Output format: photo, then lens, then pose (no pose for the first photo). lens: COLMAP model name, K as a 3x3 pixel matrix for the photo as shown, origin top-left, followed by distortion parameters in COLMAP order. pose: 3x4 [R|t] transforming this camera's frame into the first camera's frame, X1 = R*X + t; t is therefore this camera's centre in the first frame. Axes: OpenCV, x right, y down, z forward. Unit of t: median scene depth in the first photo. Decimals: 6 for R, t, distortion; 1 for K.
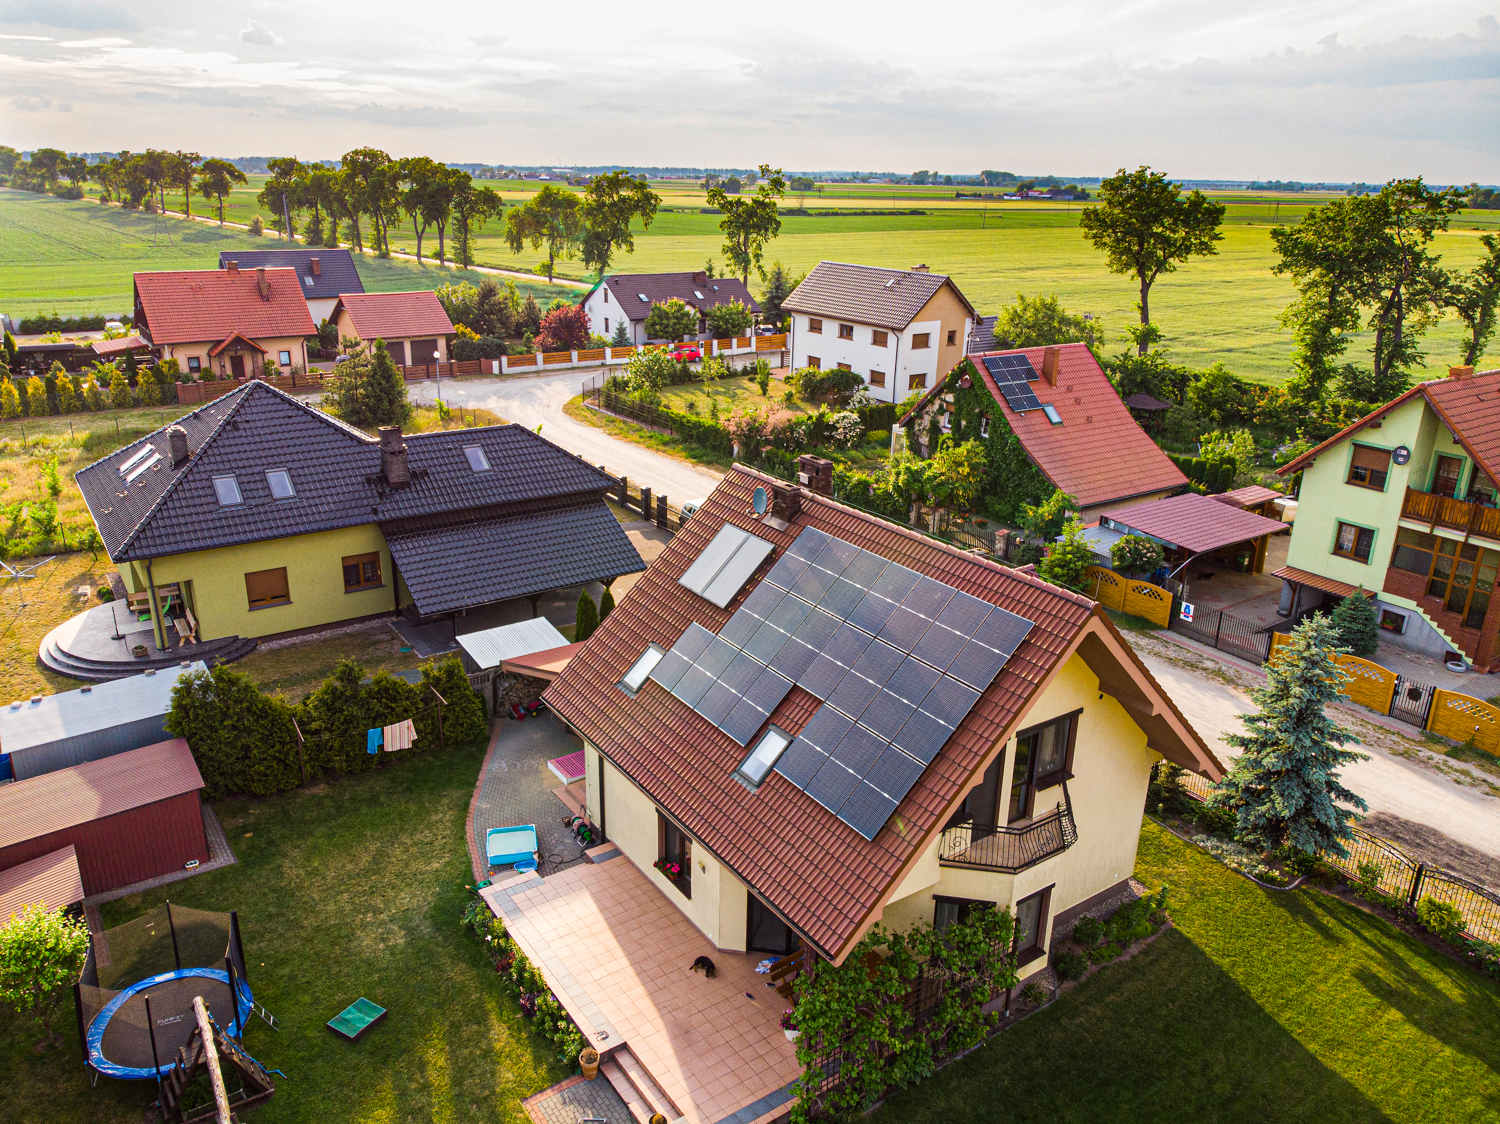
lens RADIAL K [[1107.8, 0, 750.3], [0, 1107.8, 562.4], [0, 0, 1]] dist [-0.004984, 0.015614]
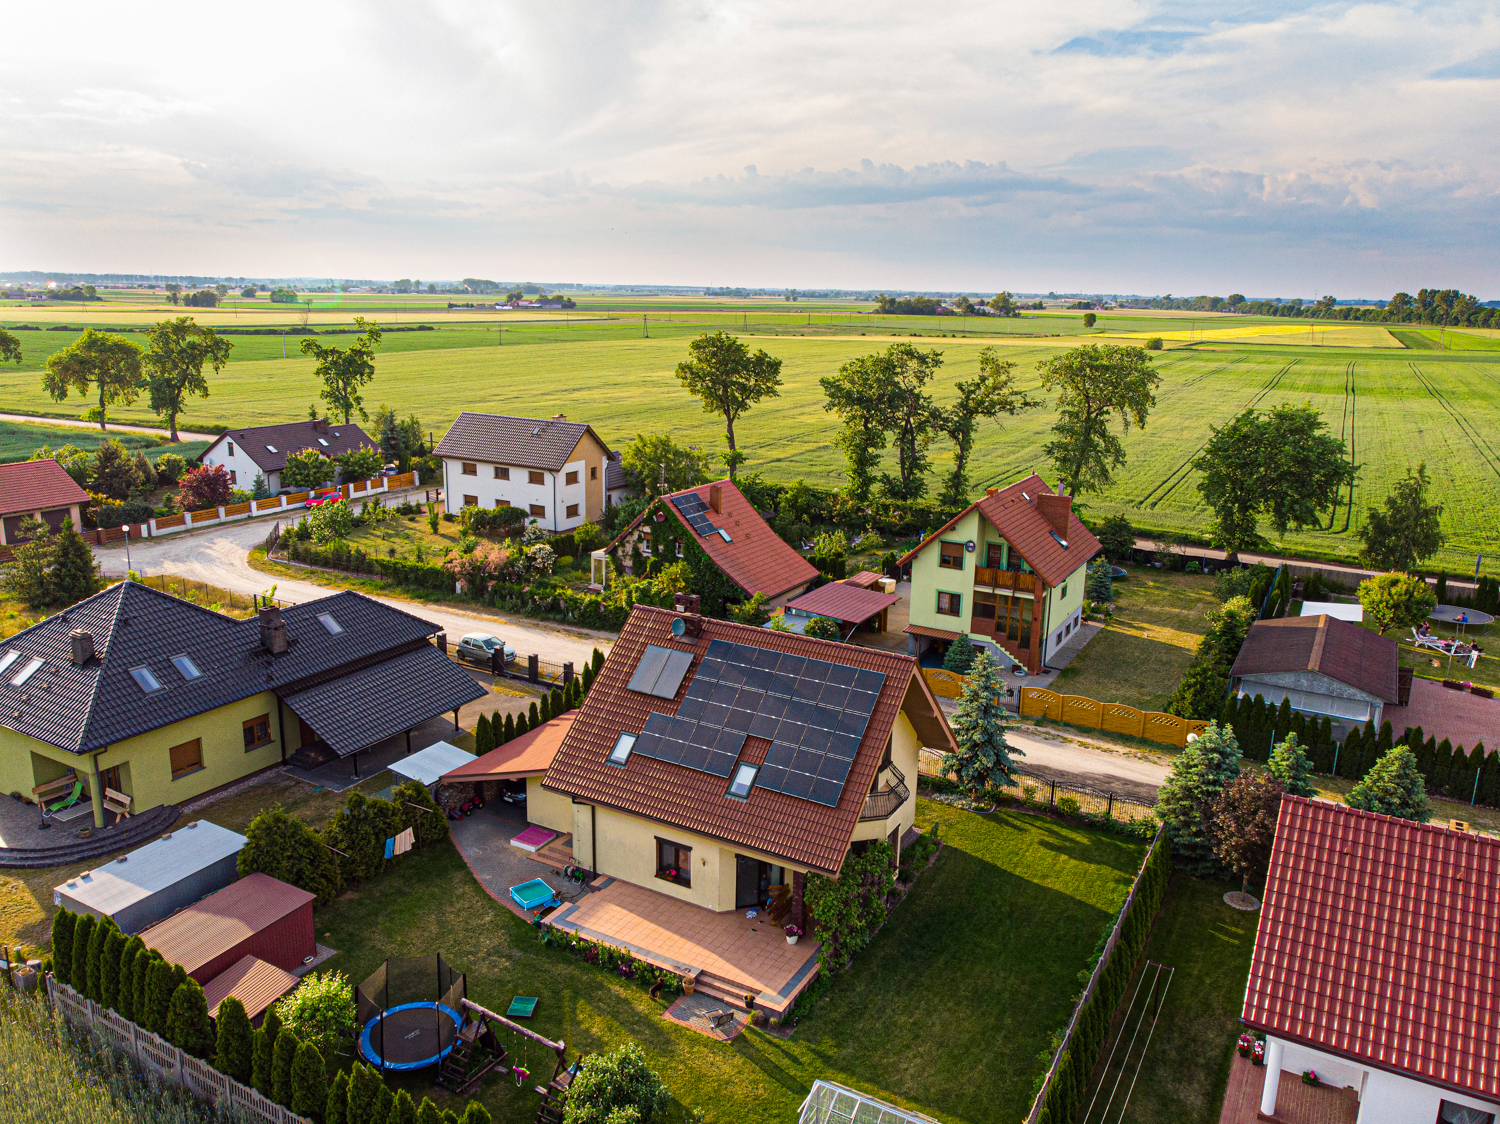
lens RADIAL K [[1107.8, 0, 750.9], [0, 1107.8, 550.0], [0, 0, 1]] dist [-0.004984, 0.015614]
pose [[0.903053, -0.101522, 0.417359, -0.338752], [0.142183, 0.987541, -0.067428, -0.027839], [-0.405314, 0.120232, 0.906237, -0.292799]]
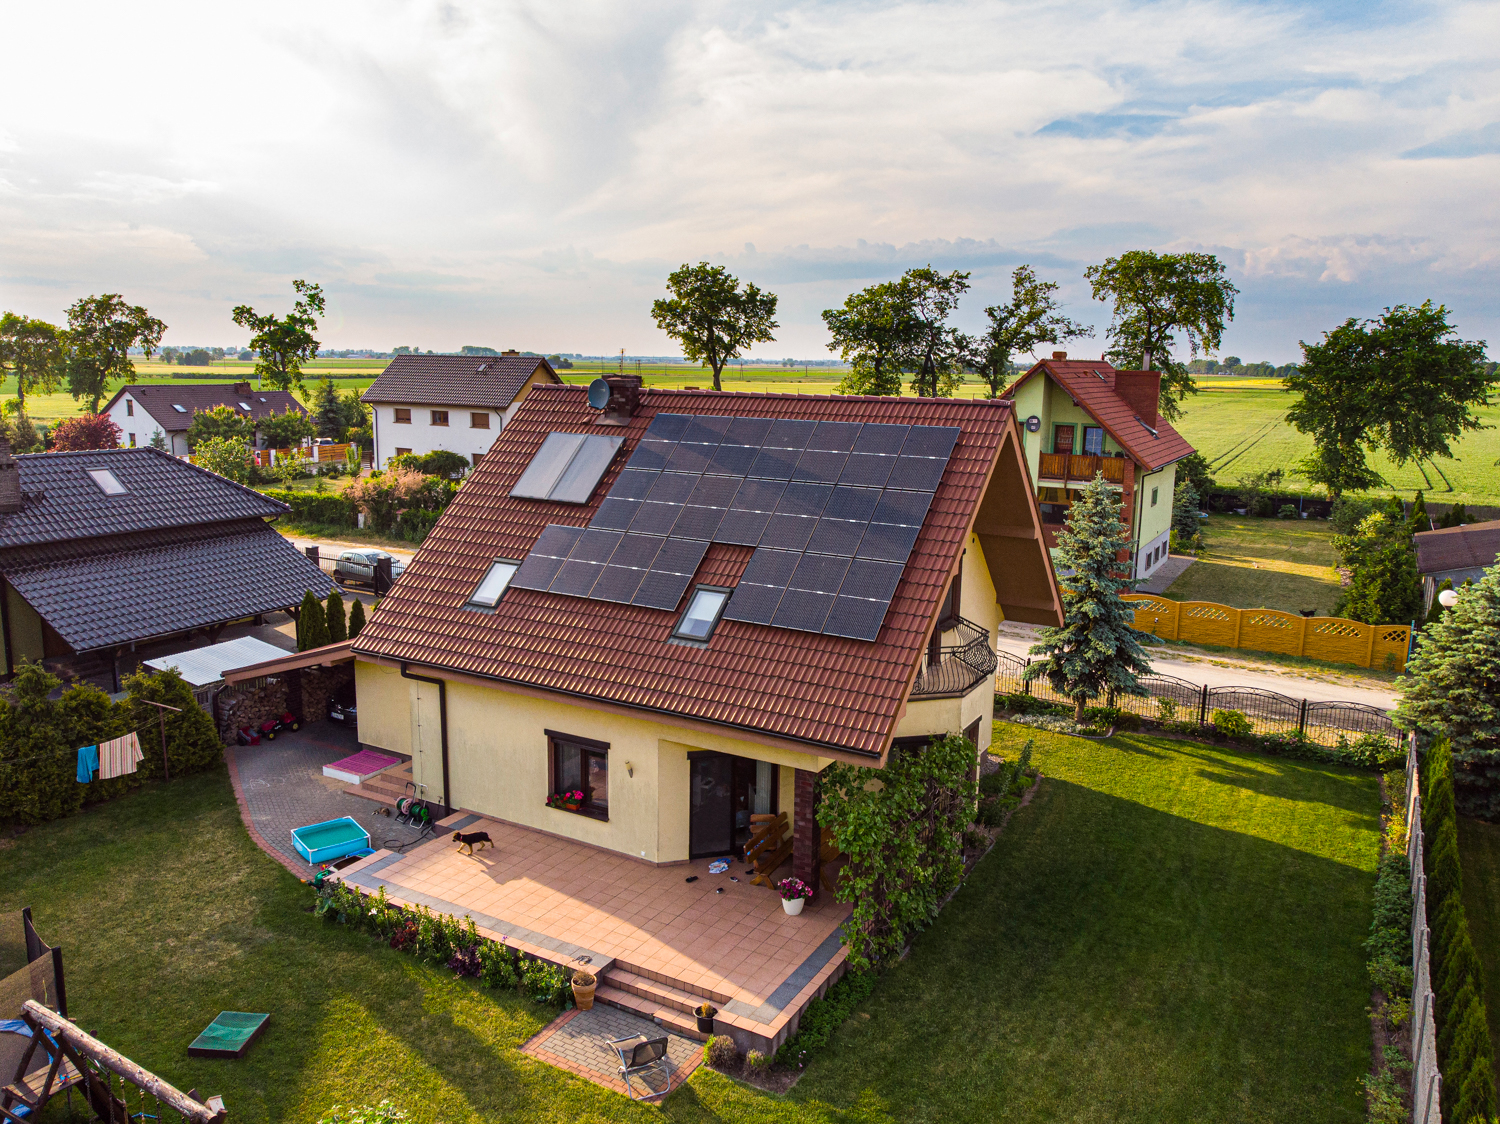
lens RADIAL K [[1107.8, 0, 750.7], [0, 1107.8, 559.9], [0, 0, 1]] dist [-0.004984, 0.015614]
pose [[0.902024, -0.082061, 0.423814, -0.175873], [0.144792, 0.982407, -0.117949, 0.130287], [-0.406679, 0.167758, 0.898037, 0.090508]]
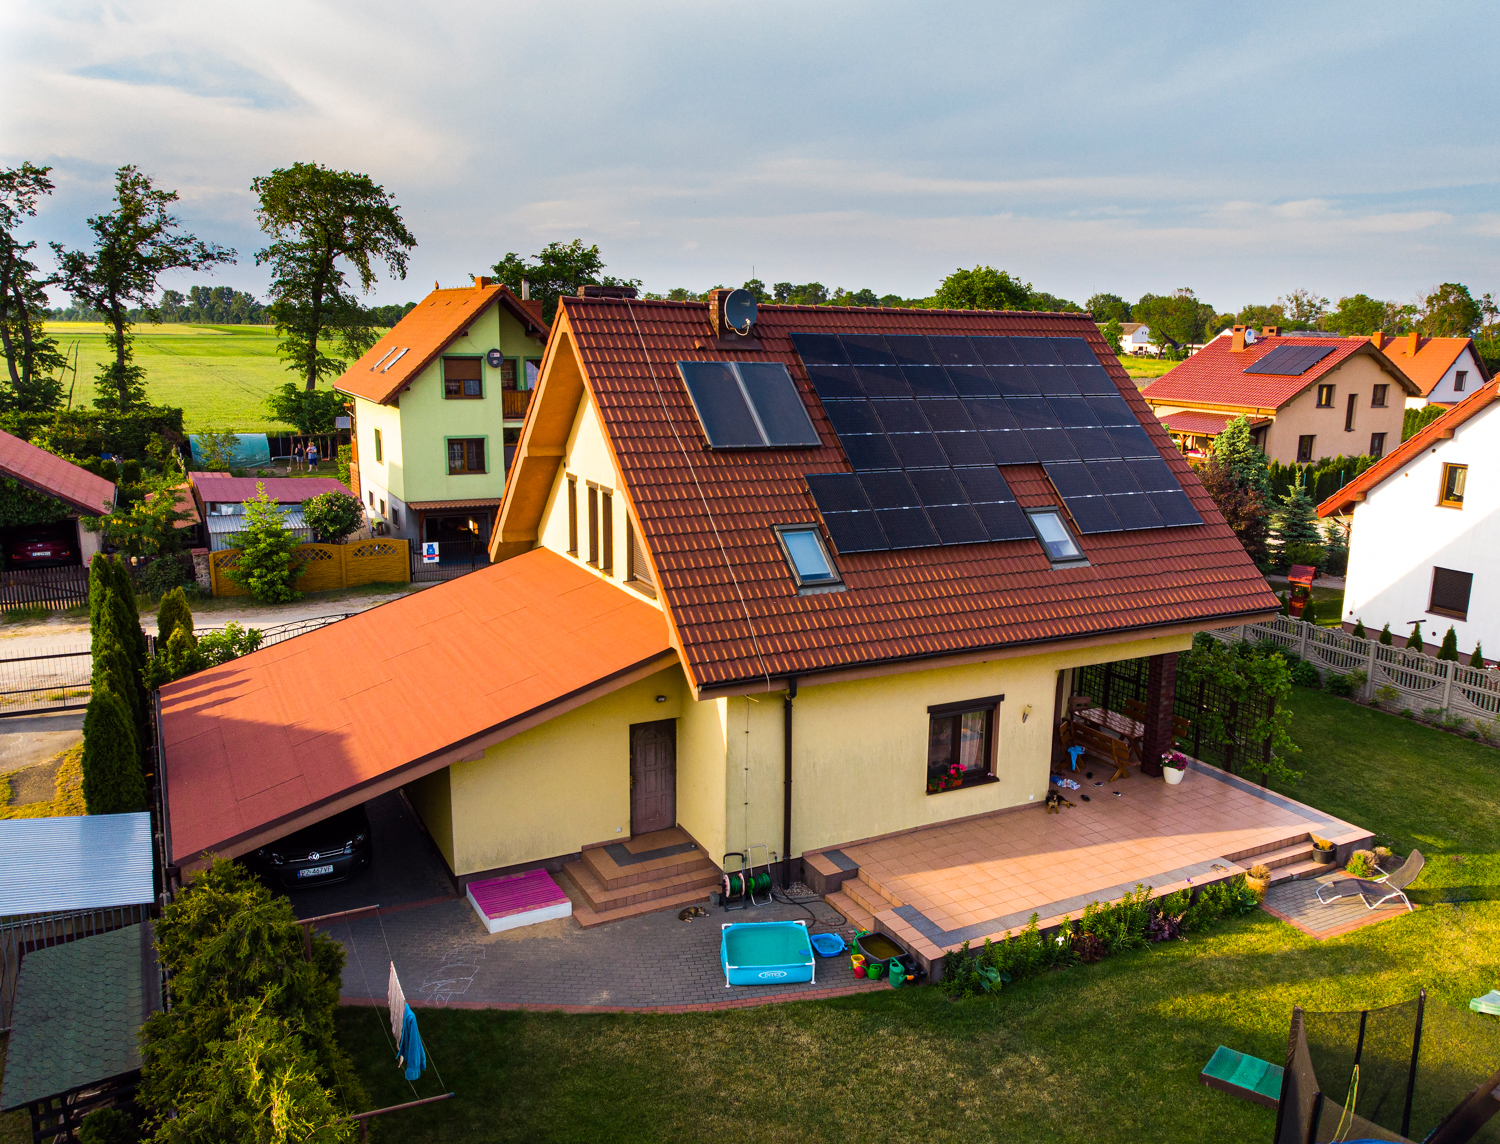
lens RADIAL K [[1190.4, 0, 809.5], [0, 1190.4, 611.0], [0, 0, 1]] dist [-0.002381, 0.016896]
pose [[0.105608, -0.248938, 0.962744, -0.495527], [0.314152, 0.926928, 0.205217, -0.012083], [-0.943481, 0.280775, 0.176095, 0.553091]]
